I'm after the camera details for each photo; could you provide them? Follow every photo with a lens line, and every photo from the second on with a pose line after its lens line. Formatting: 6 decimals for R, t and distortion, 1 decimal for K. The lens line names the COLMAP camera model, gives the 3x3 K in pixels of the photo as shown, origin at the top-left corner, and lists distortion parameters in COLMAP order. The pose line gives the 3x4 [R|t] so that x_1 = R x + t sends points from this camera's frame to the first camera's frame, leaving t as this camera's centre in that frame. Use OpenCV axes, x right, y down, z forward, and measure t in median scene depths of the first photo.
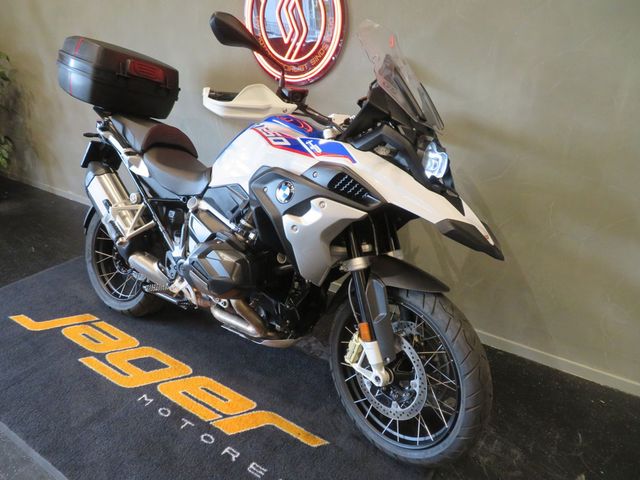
lens RADIAL K [[451.4, 0, 325.3], [0, 451.4, 243.1], [0, 0, 1]] dist [-0.000593, 0.000704]
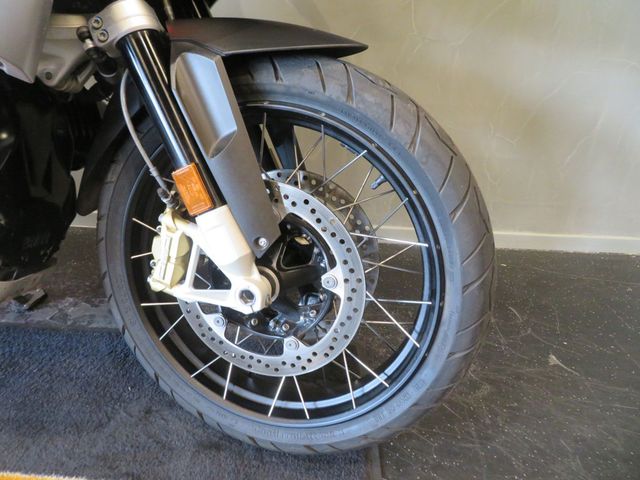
lens RADIAL K [[451.4, 0, 315.5], [0, 451.4, 238.8], [0, 0, 1]] dist [-0.000593, 0.000704]
pose [[0.861002, -0.212236, 0.462203, -0.008793], [0.191703, 0.977170, 0.091592, 0.184075], [-0.471090, 0.009745, 0.882032, 0.495850]]
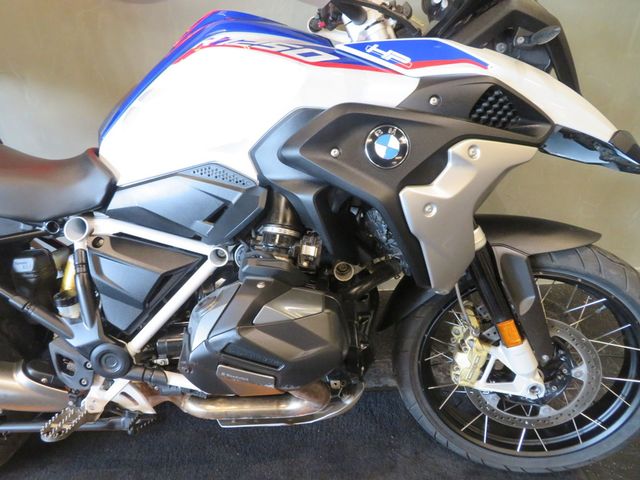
lens RADIAL K [[451.4, 0, 316.0], [0, 451.4, 239.3], [0, 0, 1]] dist [-0.000593, 0.000704]
pose [[0.813642, -0.307799, 0.493199, -0.347543], [0.264518, 0.951448, 0.157406, -0.091577], [-0.517703, 0.002388, 0.855557, 0.481262]]
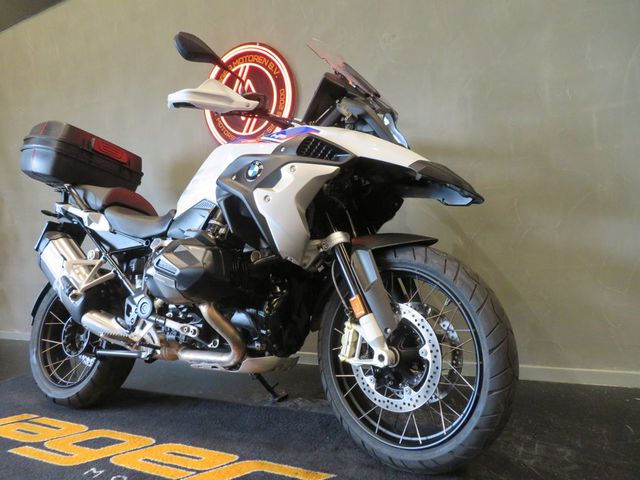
lens RADIAL K [[451.4, 0, 324.0], [0, 451.4, 244.1], [0, 0, 1]] dist [-0.000593, 0.000704]
pose [[0.989057, -0.108487, 0.099985, -0.042785], [0.138522, 0.916102, -0.376256, 0.337206], [-0.050778, 0.385989, 0.921105, 0.116352]]
